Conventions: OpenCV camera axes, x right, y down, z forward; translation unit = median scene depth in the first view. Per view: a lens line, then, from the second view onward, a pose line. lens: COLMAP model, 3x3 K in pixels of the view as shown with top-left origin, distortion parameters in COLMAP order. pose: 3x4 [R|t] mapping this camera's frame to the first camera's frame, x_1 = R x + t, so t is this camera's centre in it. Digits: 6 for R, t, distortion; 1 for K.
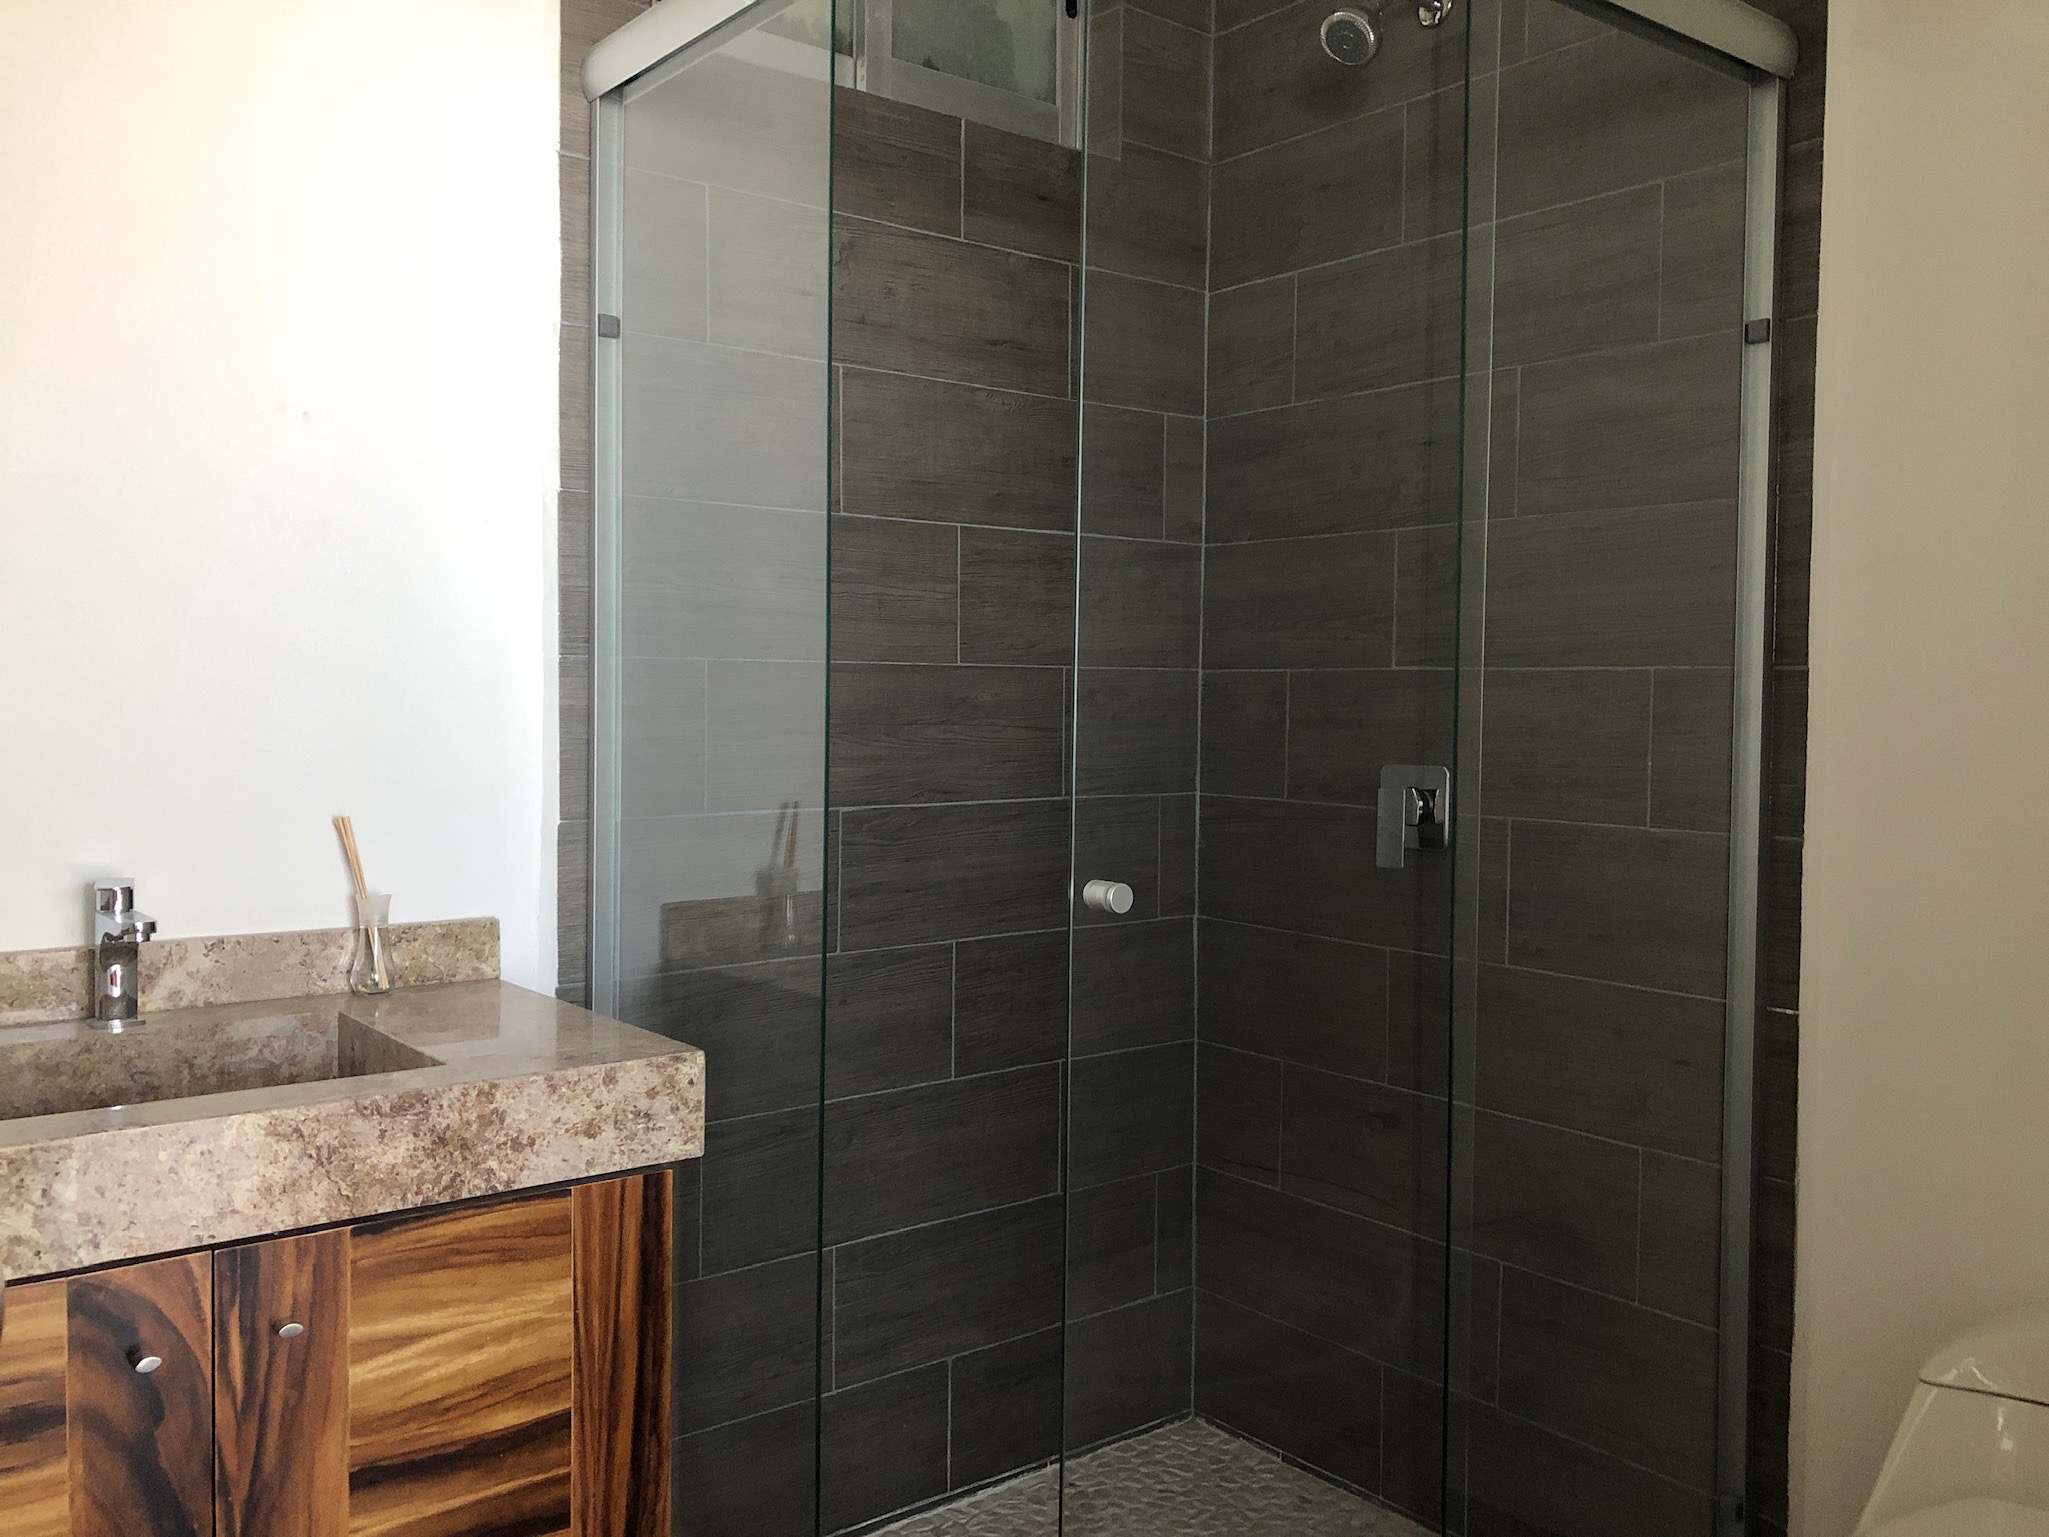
lens RADIAL K [[1695.2, 0, 1031.5], [0, 1695.2, 708.4], [0, 0, 1]] dist [-0.048970, 0.022451]
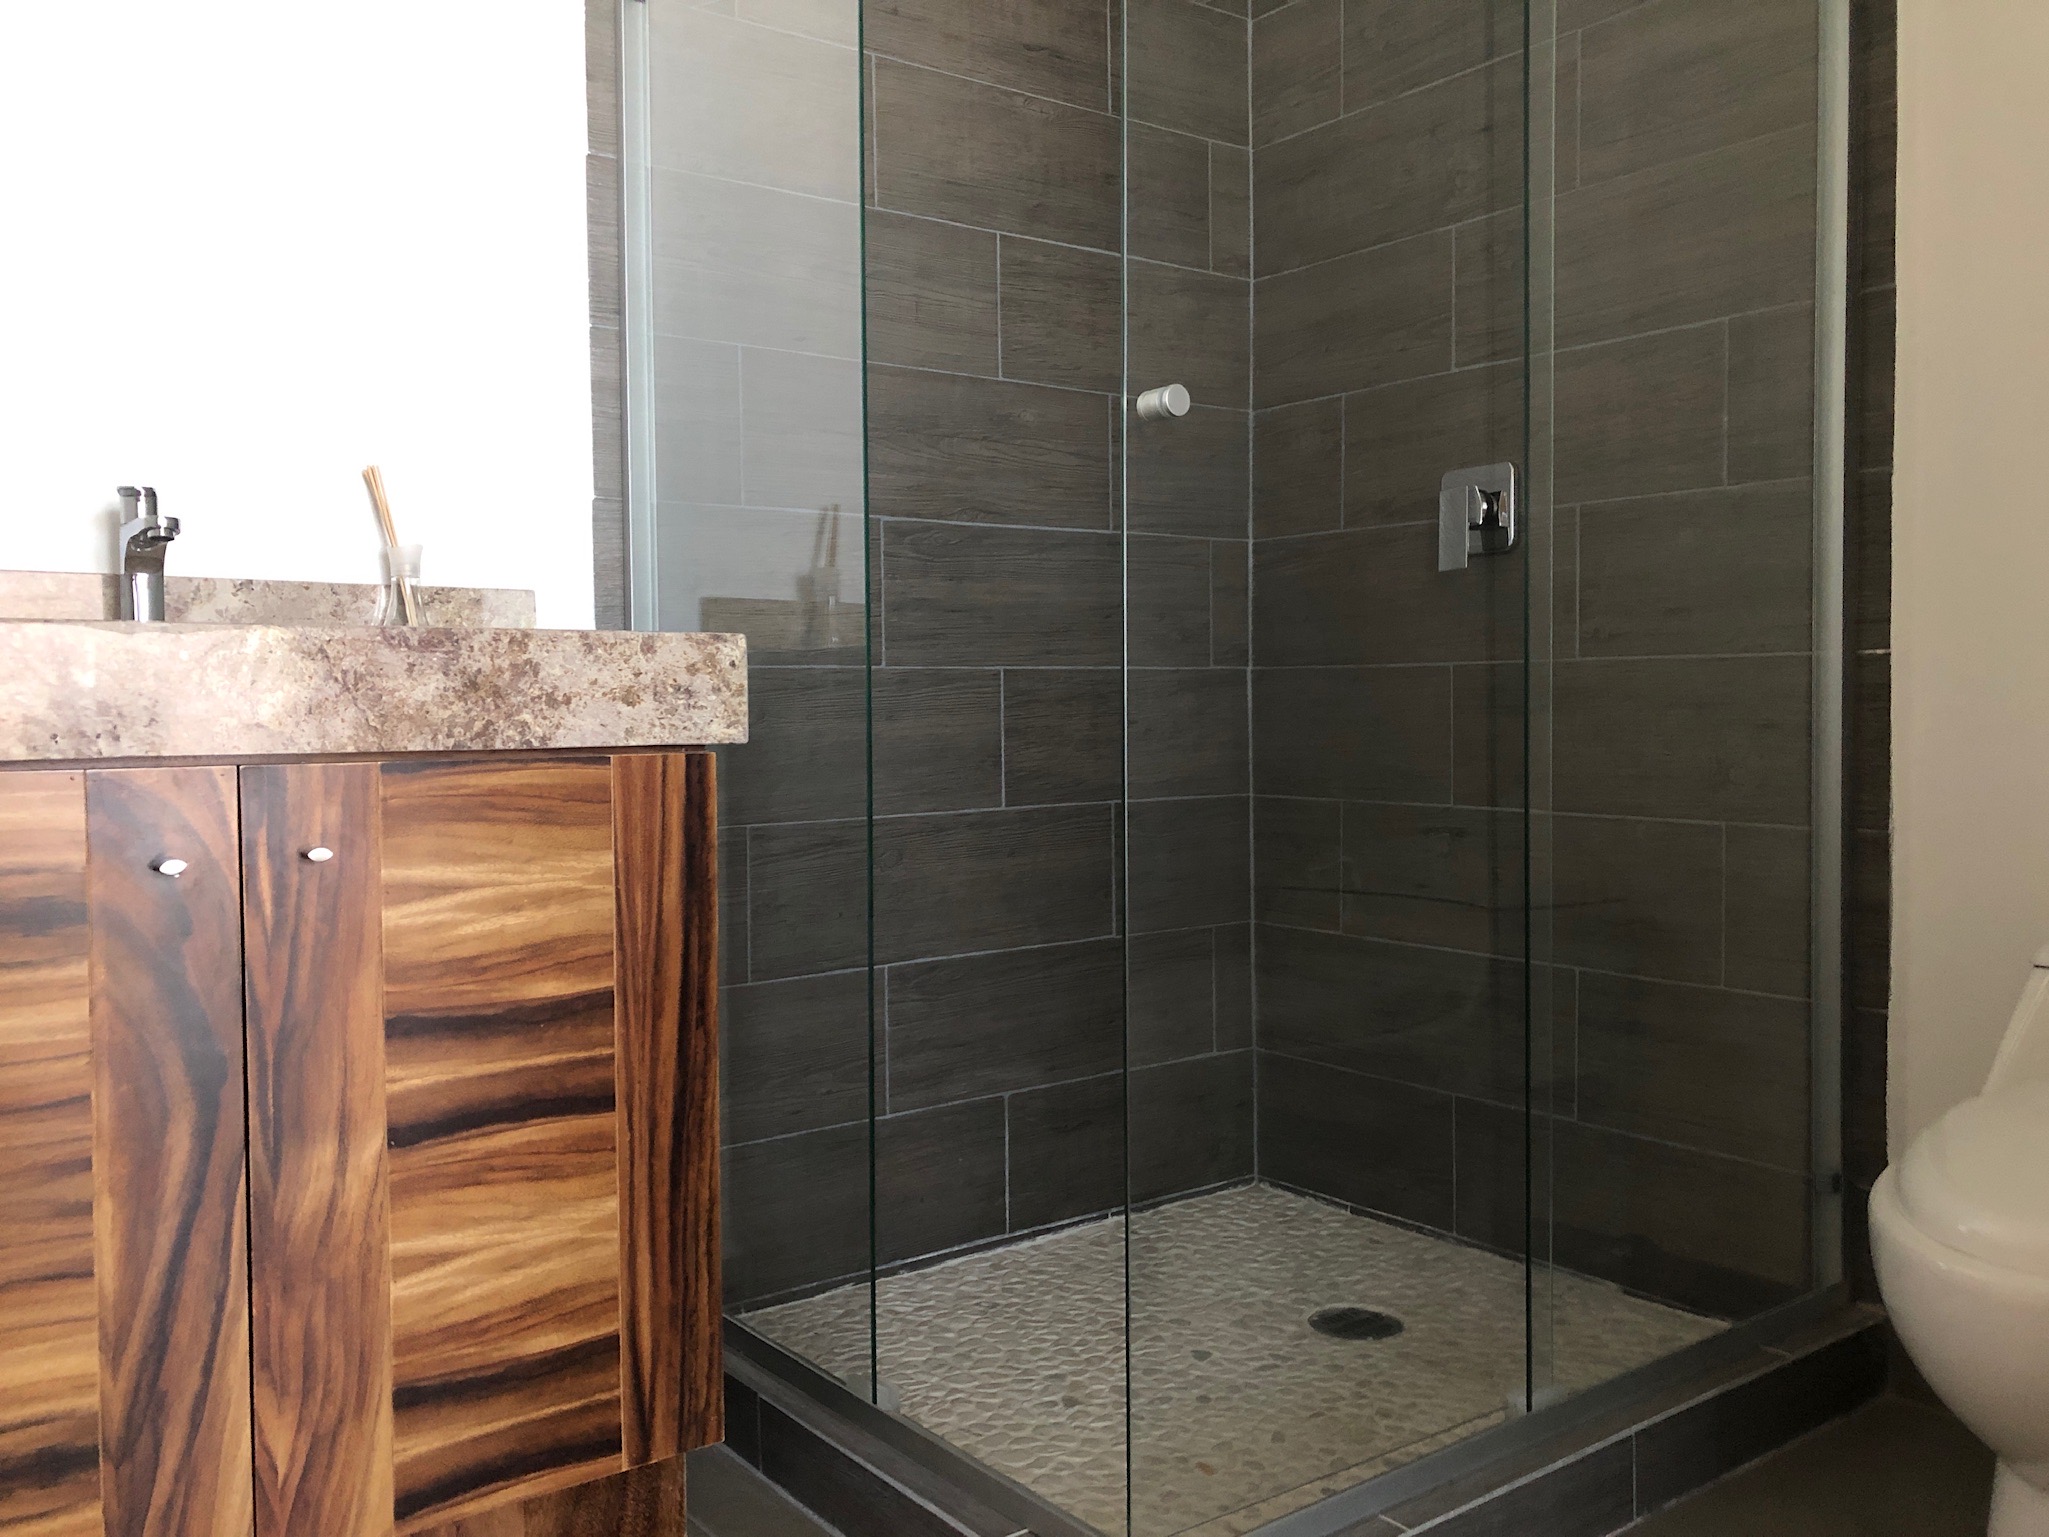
lens RADIAL K [[1689.6, 0, 1017.2], [0, 1689.6, 765.1], [0, 0, 1]] dist [-0.007064, -0.101367]
pose [[0.999250, -0.019631, -0.033372, -0.007633], [0.020582, 0.999385, 0.028387, 0.218384], [0.032794, -0.029052, 0.999040, 0.037388]]
